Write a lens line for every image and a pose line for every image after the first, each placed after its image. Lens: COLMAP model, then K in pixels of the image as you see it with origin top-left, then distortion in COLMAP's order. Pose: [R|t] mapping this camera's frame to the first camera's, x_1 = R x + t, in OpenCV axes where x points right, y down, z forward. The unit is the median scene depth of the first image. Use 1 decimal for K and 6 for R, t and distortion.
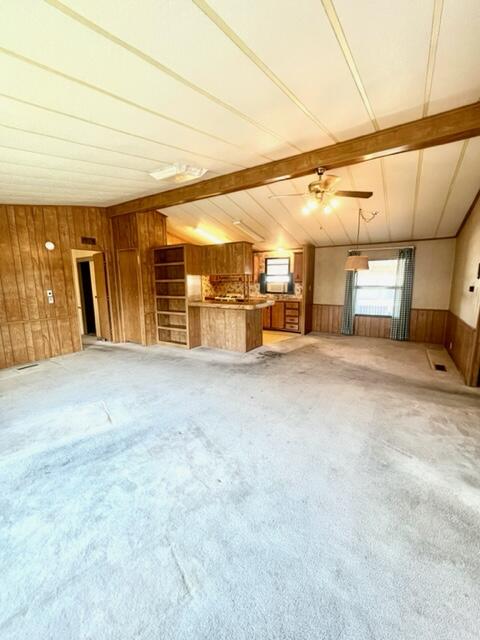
lens RADIAL K [[259.0, 0, 243.3], [0, 259.0, 323.8], [0, 0, 1]] dist [0.000967, -0.000234]
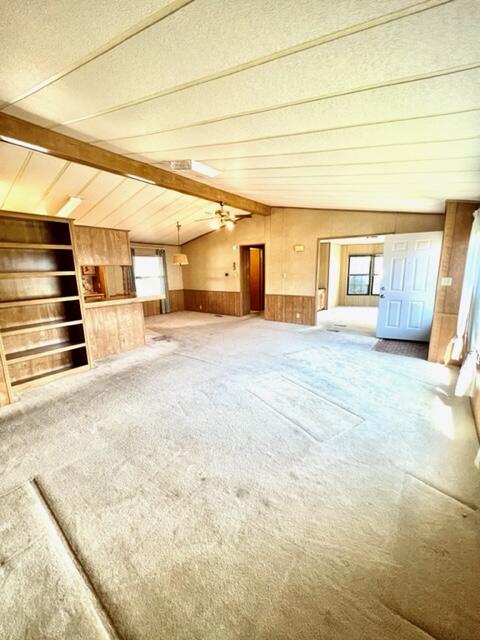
lens RADIAL K [[259.0, 0, 236.7], [0, 259.0, 317.6], [0, 0, 1]] dist [0.000967, -0.000234]
pose [[0.074040, -0.179882, 0.980898, -0.892151], [0.187697, 0.968532, 0.163447, -0.083890], [-0.979432, 0.172010, 0.105474, 0.524874]]
